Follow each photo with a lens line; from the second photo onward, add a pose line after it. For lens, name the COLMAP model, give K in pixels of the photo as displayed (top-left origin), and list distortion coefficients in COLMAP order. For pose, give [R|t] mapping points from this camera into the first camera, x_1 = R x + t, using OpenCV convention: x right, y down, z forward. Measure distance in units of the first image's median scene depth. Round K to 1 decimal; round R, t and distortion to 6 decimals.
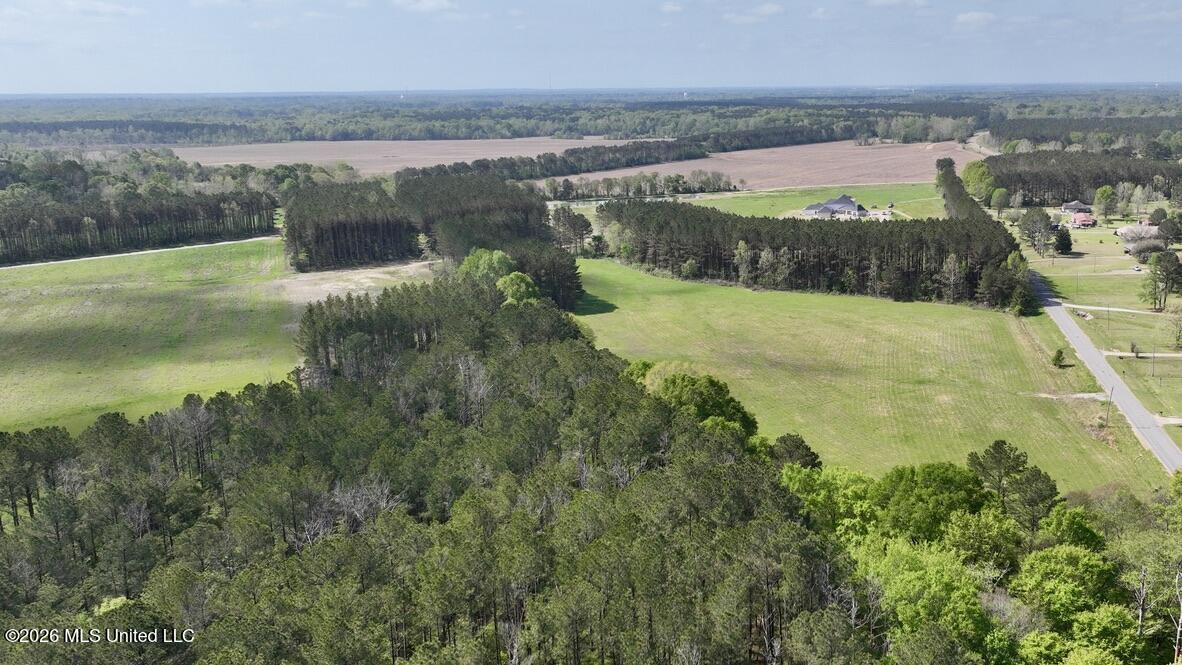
lens RADIAL K [[834.1, 0, 591.0], [0, 834.1, 332.5], [0, 0, 1]] dist [0.005622, 0.004782]
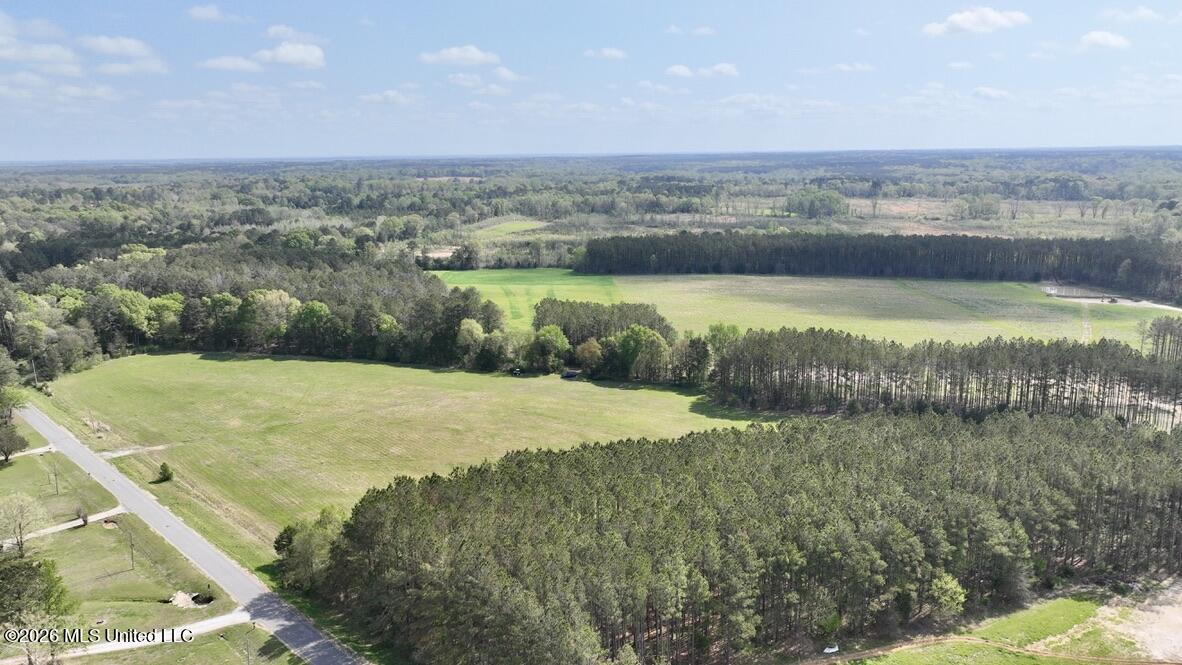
lens RADIAL K [[834.1, 0, 591.0], [0, 834.1, 332.5], [0, 0, 1]] dist [0.005622, 0.004782]
pose [[-0.425115, 0.206114, -0.881359, 1.182350], [-0.231298, 0.916662, 0.325934, -0.514293], [0.875088, 0.342416, -0.342013, 1.747173]]
